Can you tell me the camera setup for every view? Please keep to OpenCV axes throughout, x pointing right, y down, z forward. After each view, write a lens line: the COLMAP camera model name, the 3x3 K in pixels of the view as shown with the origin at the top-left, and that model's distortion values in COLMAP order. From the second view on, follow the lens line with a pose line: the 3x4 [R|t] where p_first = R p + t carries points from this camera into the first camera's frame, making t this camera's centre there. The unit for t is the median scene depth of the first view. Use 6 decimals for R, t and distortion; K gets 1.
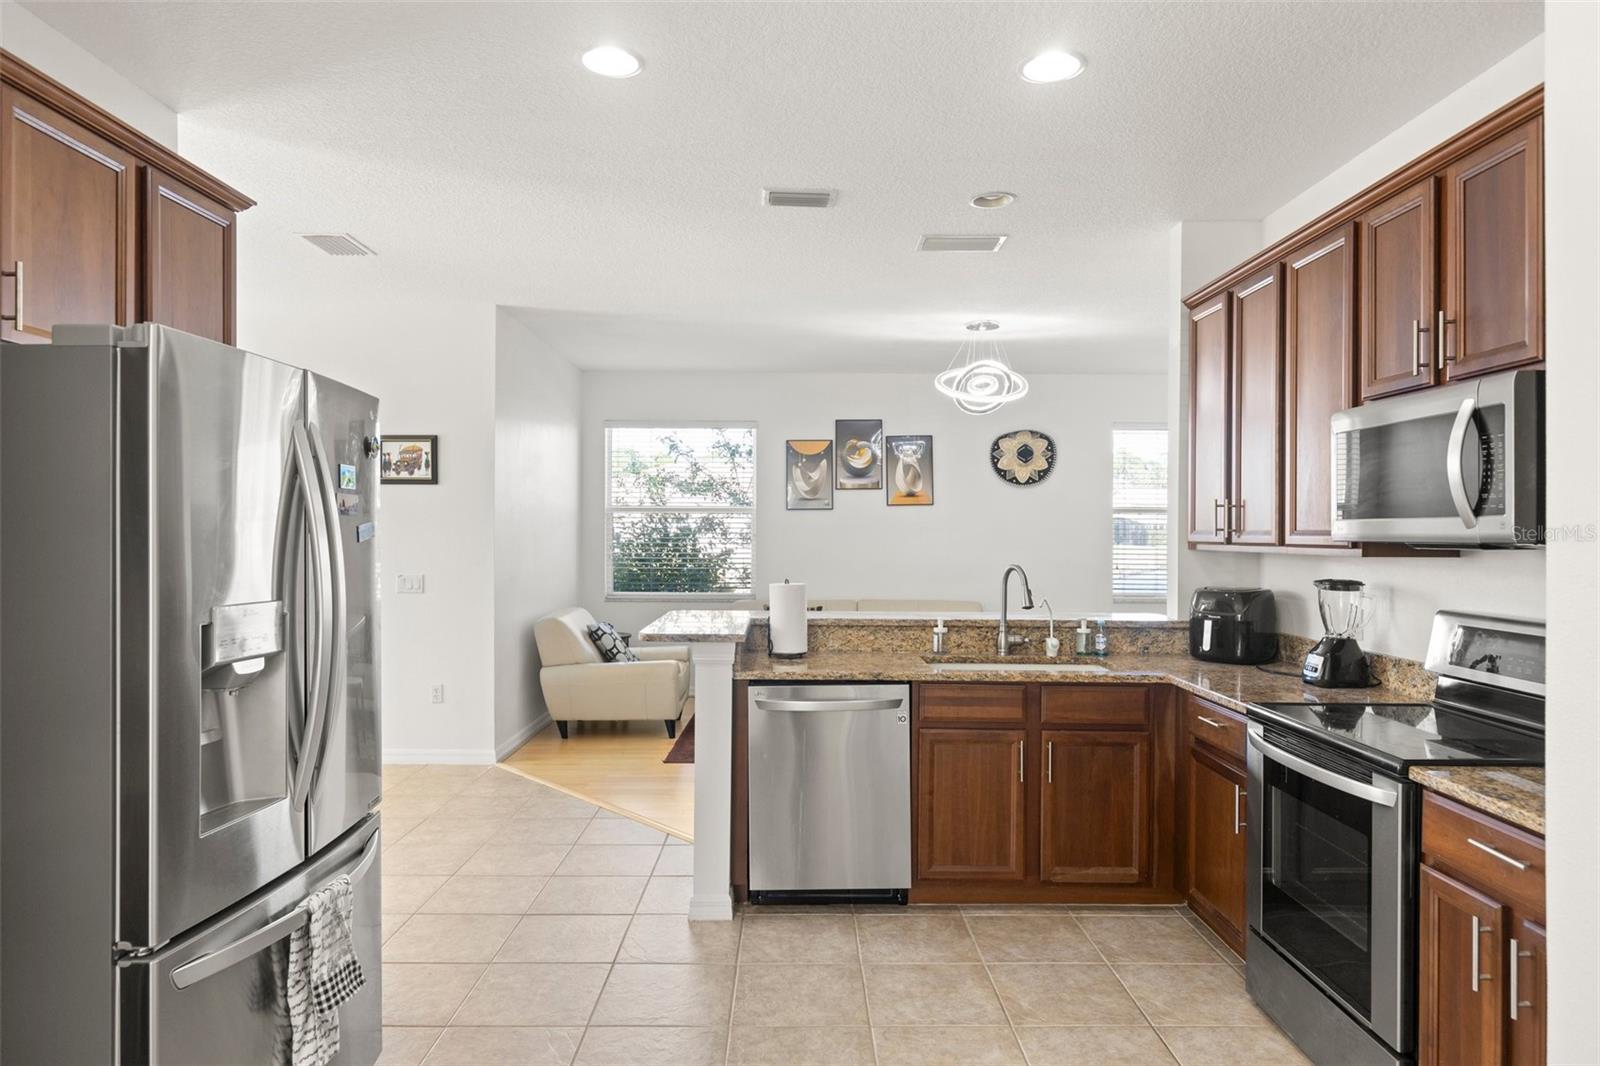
lens RADIAL K [[984.3, 0, 805.4], [0, 984.3, 535.5], [0, 0, 1]] dist [0.004138, -0.005793]
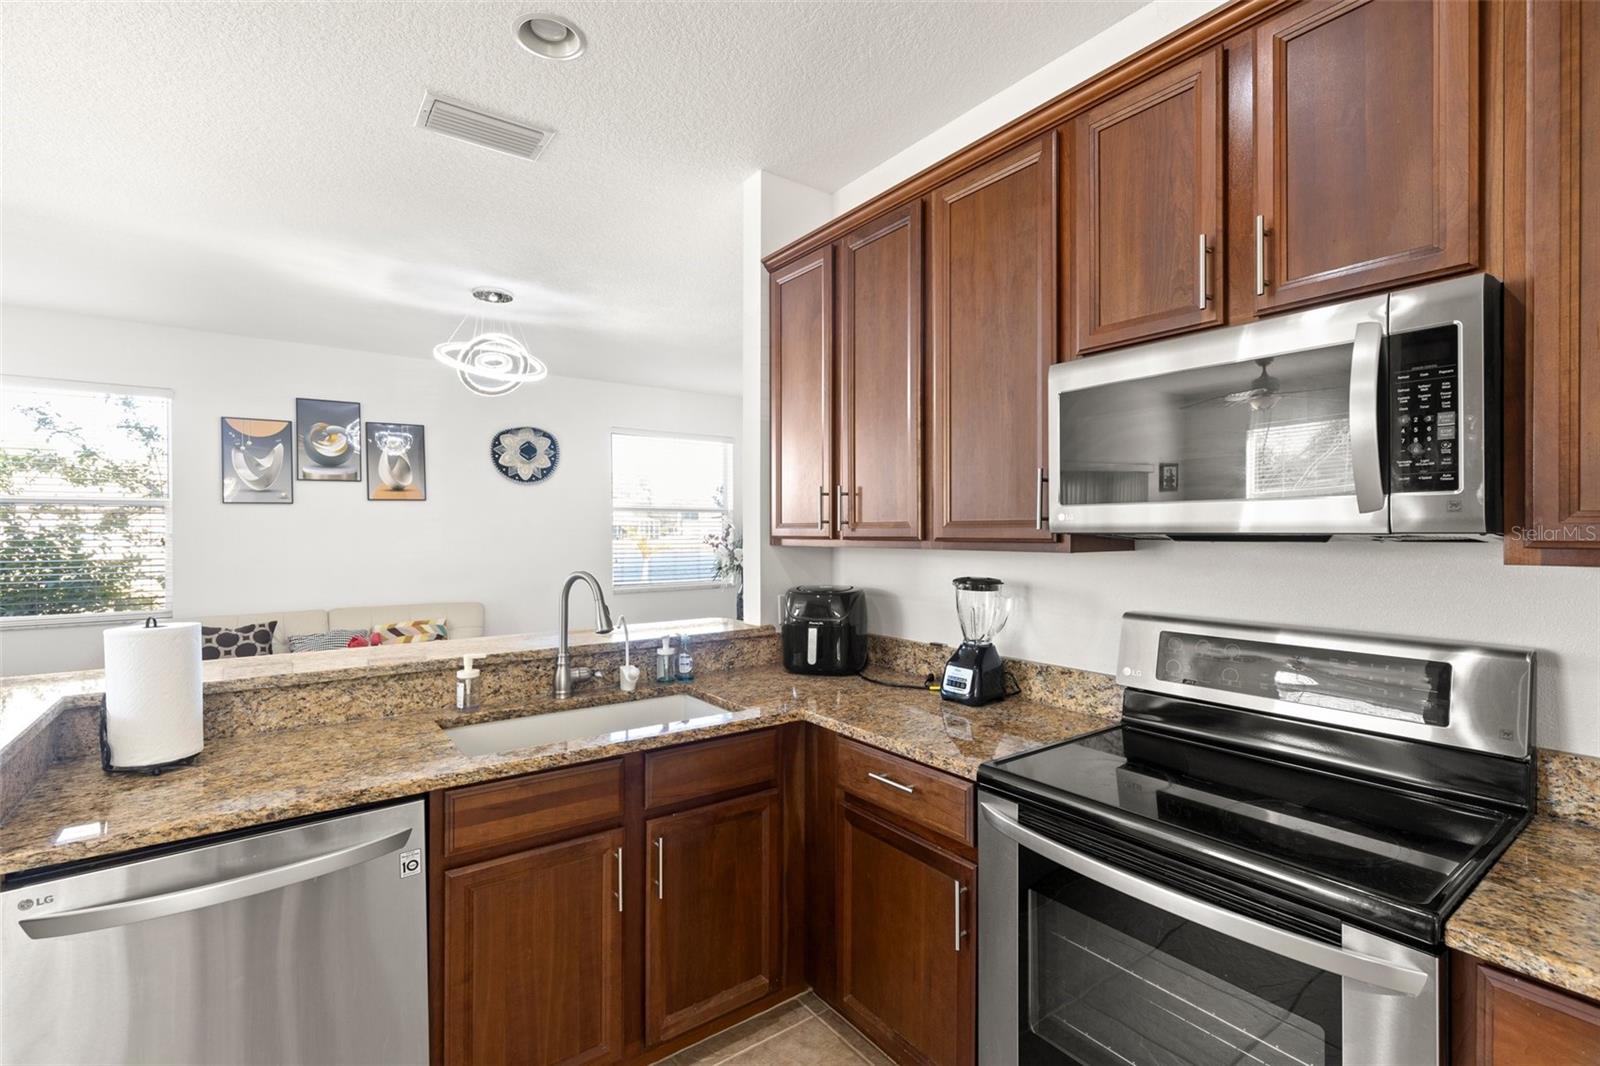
lens RADIAL K [[718.5, 0, 801.9], [0, 718.5, 530.3], [0, 0, 1]] dist [0.007512, -0.001430]
pose [[0.809296, -0.007529, 0.587352, 0.039492], [0.009243, 0.999957, 0.000084, 0.001253], [-0.587328, 0.005361, 0.809331, 0.536910]]
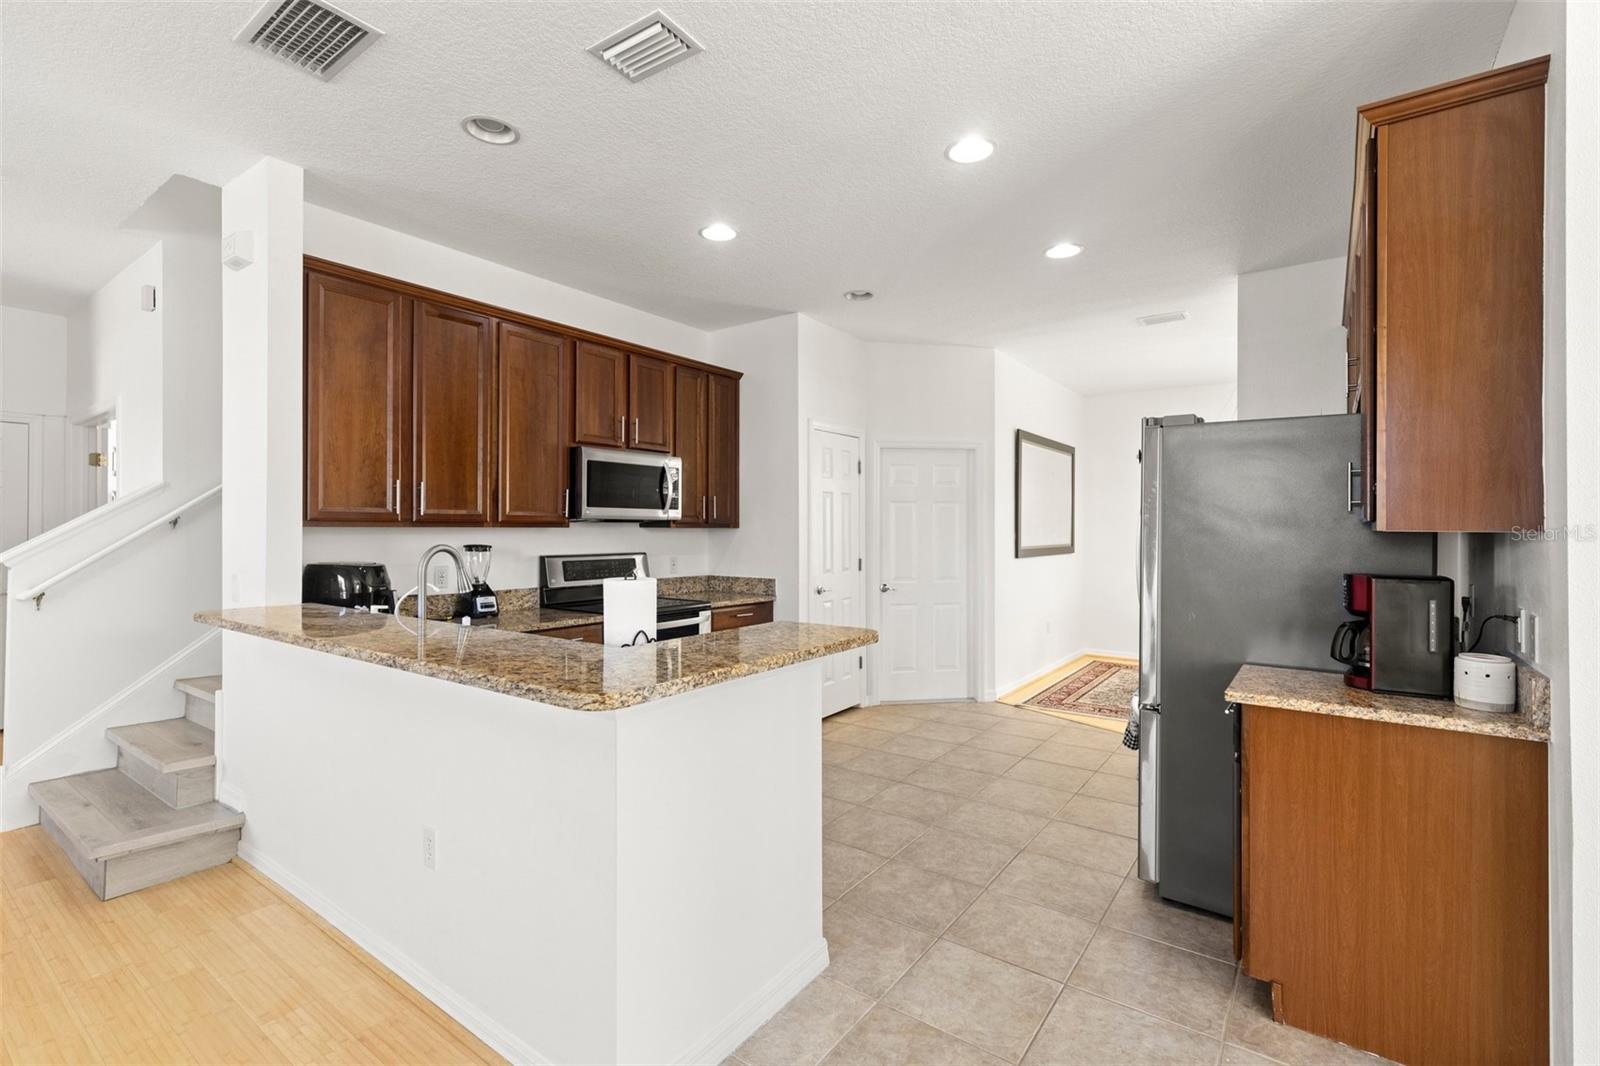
lens RADIAL K [[718.5, 0, 802.7], [0, 718.5, 529.2], [0, 0, 1]] dist [0.007512, -0.001430]
pose [[-0.802192, -0.003299, 0.597057, -0.455751], [-0.001432, 0.999992, 0.003602, 0.016566], [-0.597064, 0.002035, -0.802191, 1.467490]]
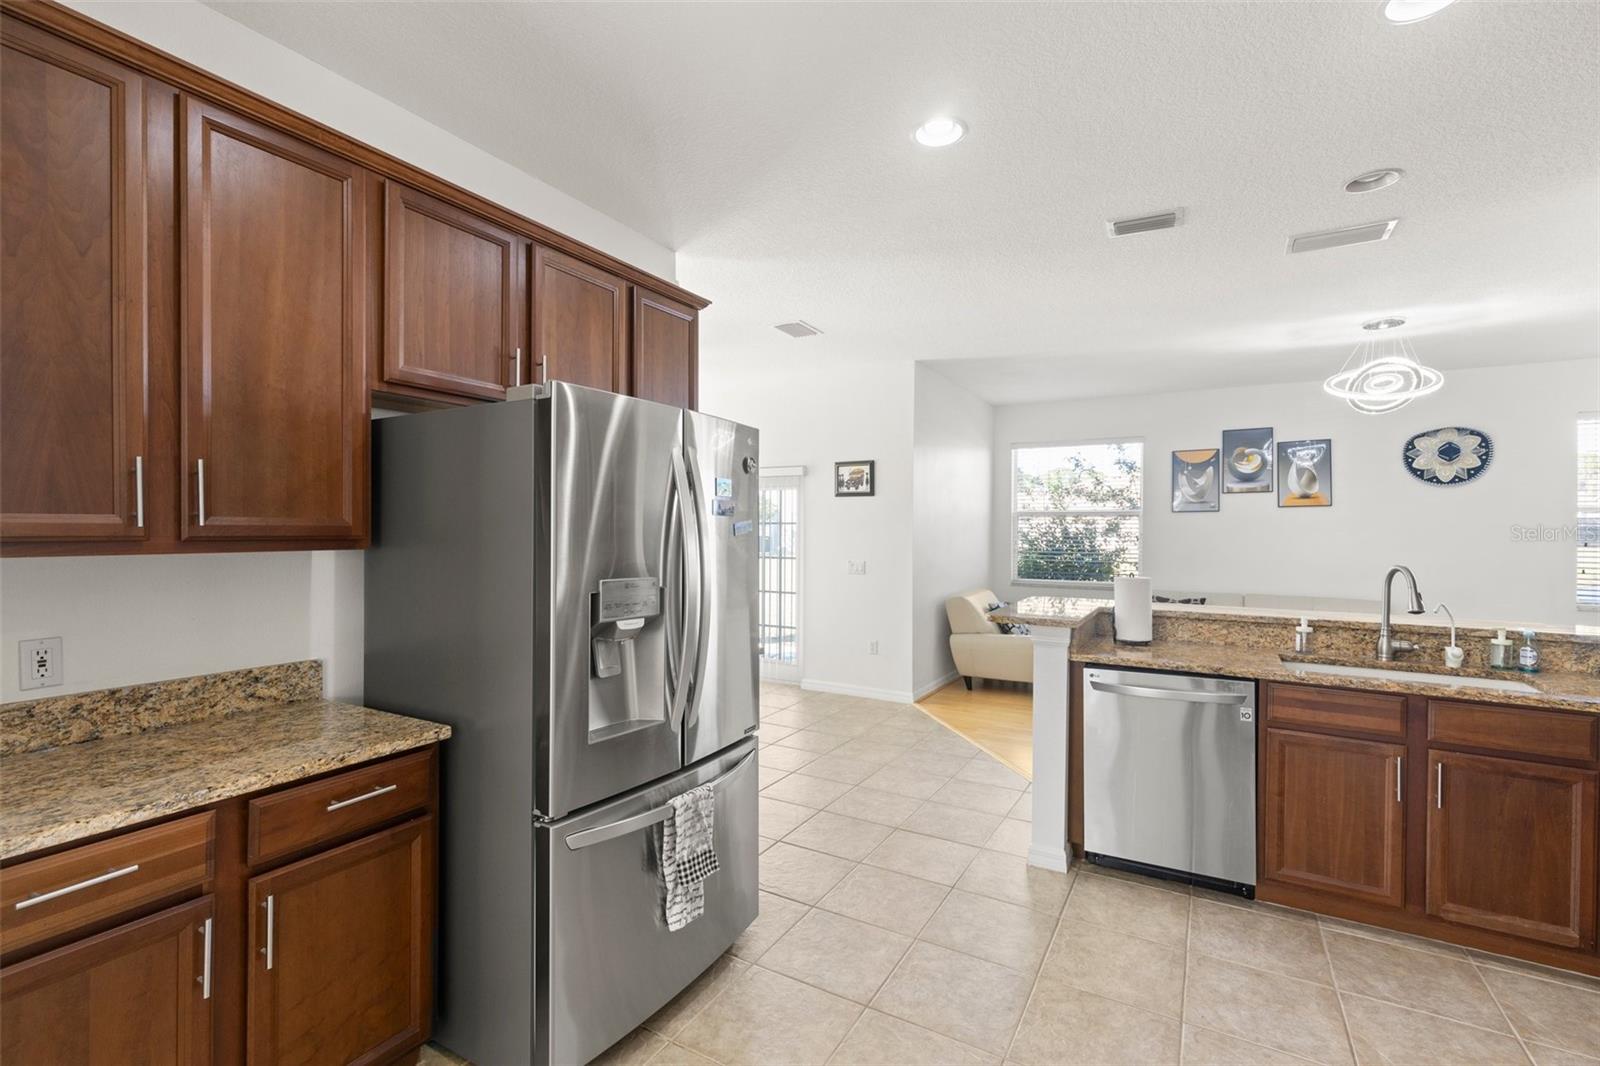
lens RADIAL K [[718.5, 0, 798.4], [0, 718.5, 535.4], [0, 0, 1]] dist [0.007512, -0.001430]
pose [[0.859360, 0.005655, -0.511340, 0.079326], [-0.005018, 0.999984, 0.002625, 0.002010], [0.511346, 0.000310, 0.859375, 0.128100]]
